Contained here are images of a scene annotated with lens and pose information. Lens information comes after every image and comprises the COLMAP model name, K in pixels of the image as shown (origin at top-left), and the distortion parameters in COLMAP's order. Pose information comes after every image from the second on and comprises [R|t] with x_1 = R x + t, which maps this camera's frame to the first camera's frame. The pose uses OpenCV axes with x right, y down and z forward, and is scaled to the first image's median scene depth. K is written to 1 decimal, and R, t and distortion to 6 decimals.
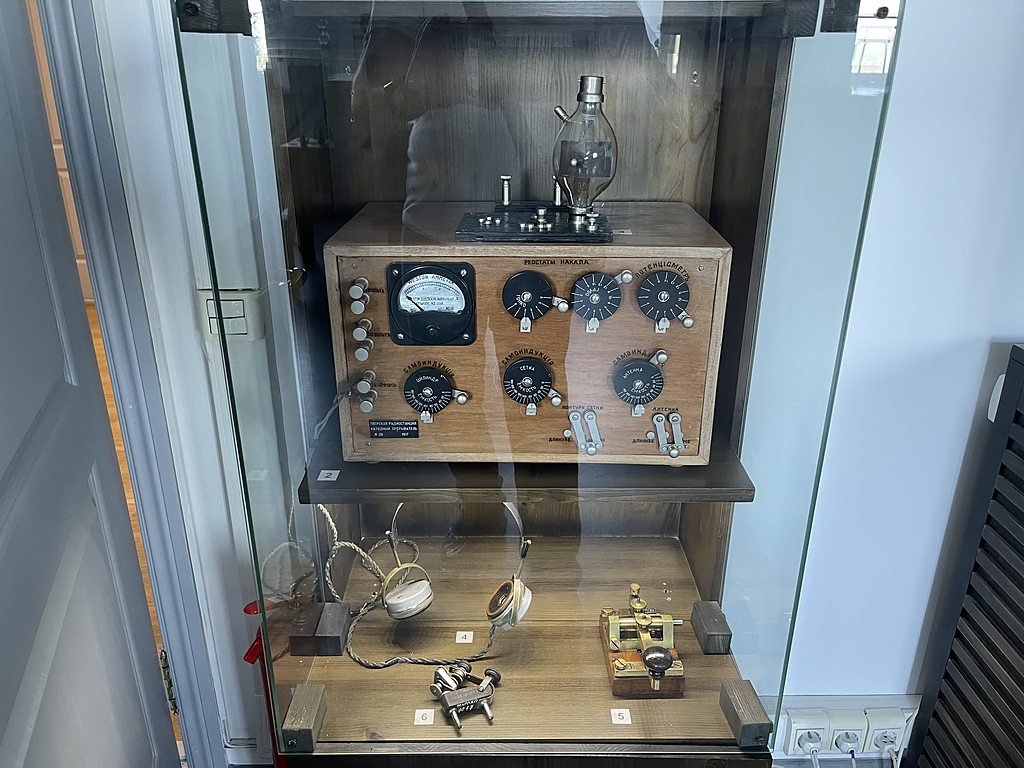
lens RADIAL K [[770.1, 0, 512.0], [0, 770.1, 384.0], [0, 0, 1]] dist [0.009865, 0.001718]
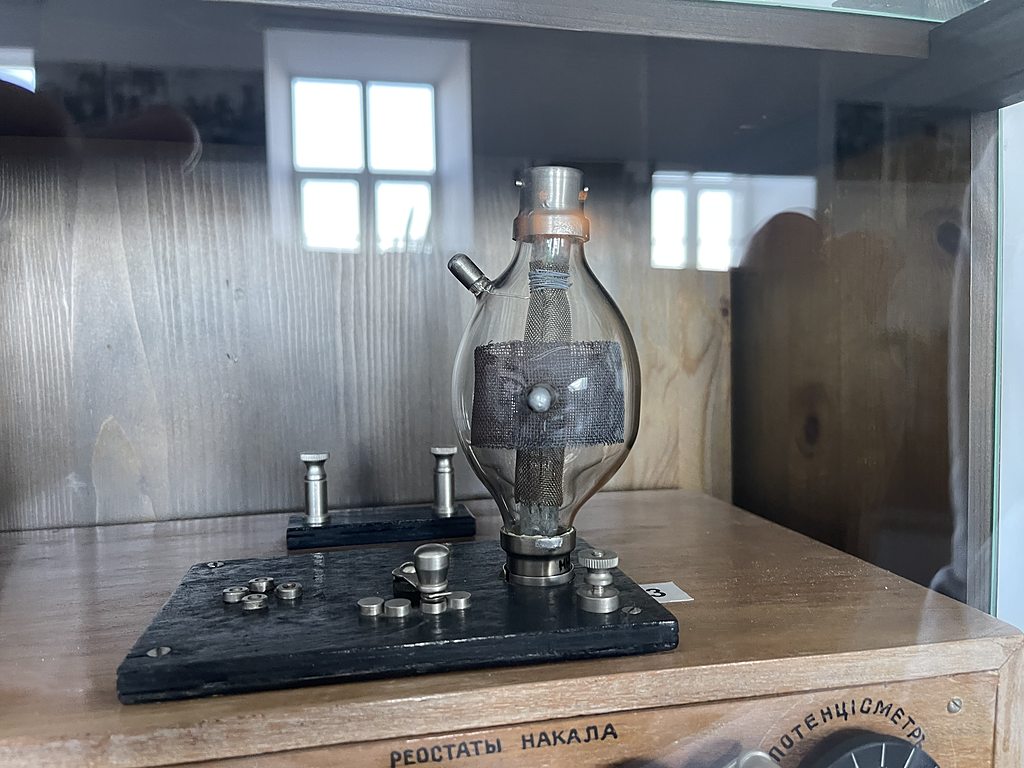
lens RADIAL K [[813.7, 0, 512.0], [0, 813.7, 384.0], [0, 0, 1]] dist [-0.007053, -0.001974]
pose [[0.973679, -0.027870, 0.226213, -0.002862], [0.102438, 0.940117, -0.325096, -0.179543], [-0.203606, 0.339712, 0.918227, 0.666729]]
